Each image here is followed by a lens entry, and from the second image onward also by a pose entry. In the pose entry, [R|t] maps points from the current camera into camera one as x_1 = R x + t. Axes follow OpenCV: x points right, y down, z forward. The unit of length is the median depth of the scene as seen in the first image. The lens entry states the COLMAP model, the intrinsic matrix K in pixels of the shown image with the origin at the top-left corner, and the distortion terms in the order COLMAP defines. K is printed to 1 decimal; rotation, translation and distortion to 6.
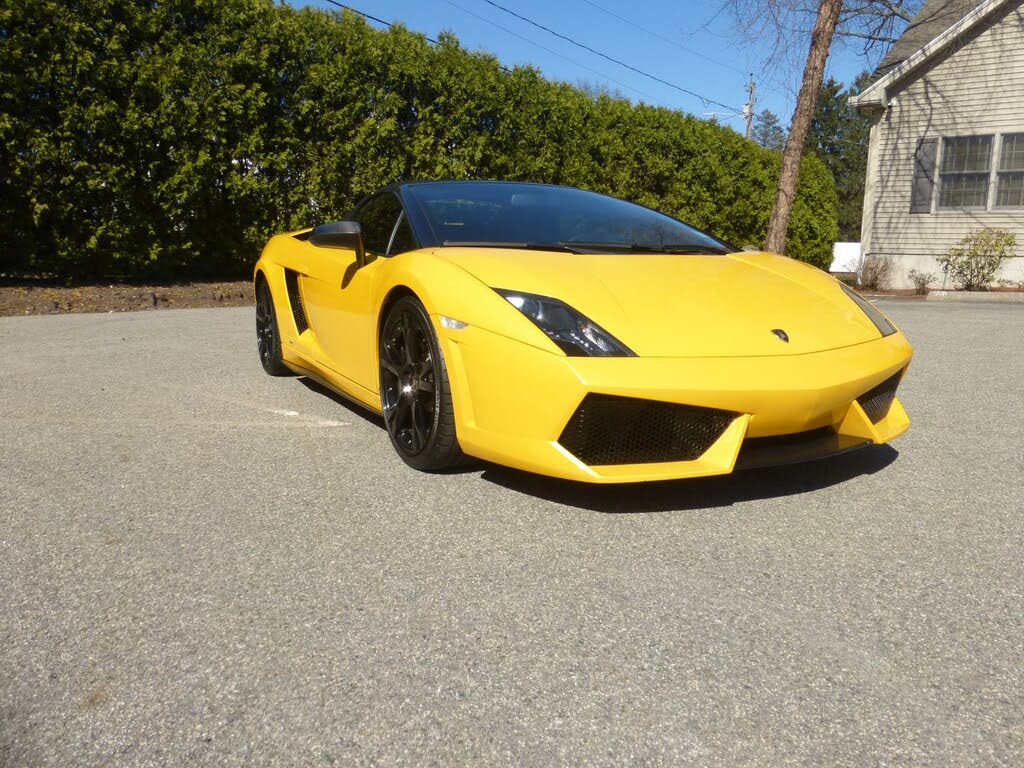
lens RADIAL K [[749.1, 0, 512.0], [0, 749.1, 384.0], [0, 0, 1]] dist [0.013629, -0.006645]
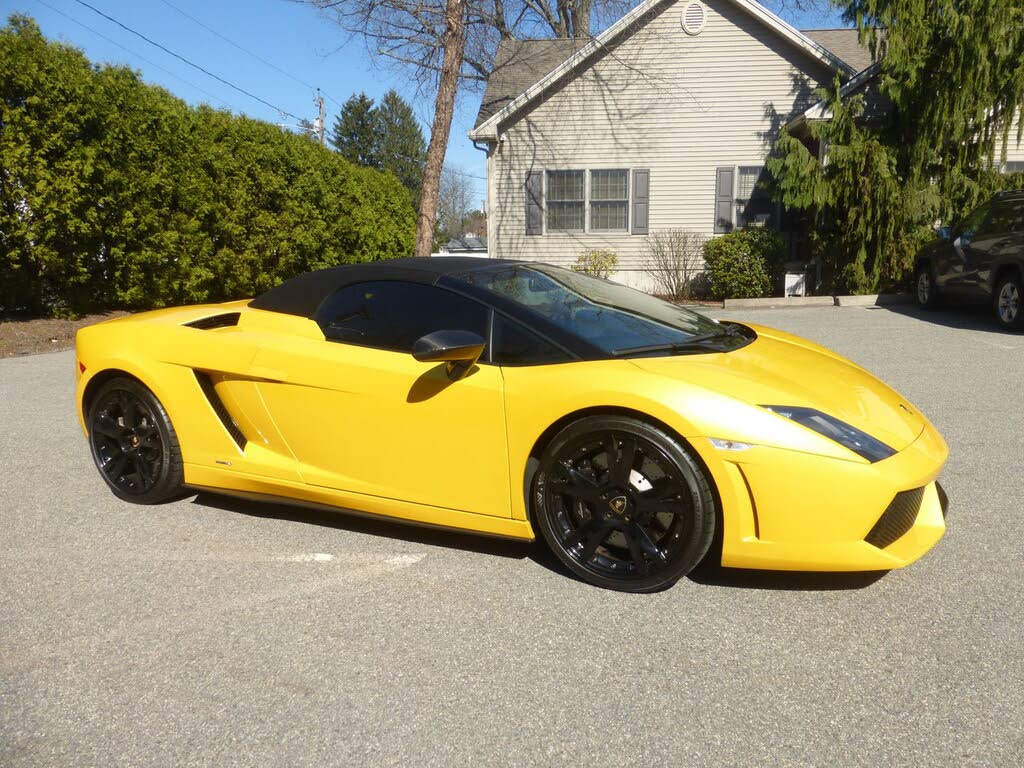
lens RADIAL K [[756.3, 0, 479.4], [0, 756.3, 371.9], [0, 0, 1]] dist [0.078800, -0.007107]
pose [[0.853867, -0.108206, 0.509120, -0.145603], [0.120534, 0.992670, 0.008825, -0.038899], [-0.506343, 0.053830, 0.860650, 0.051532]]
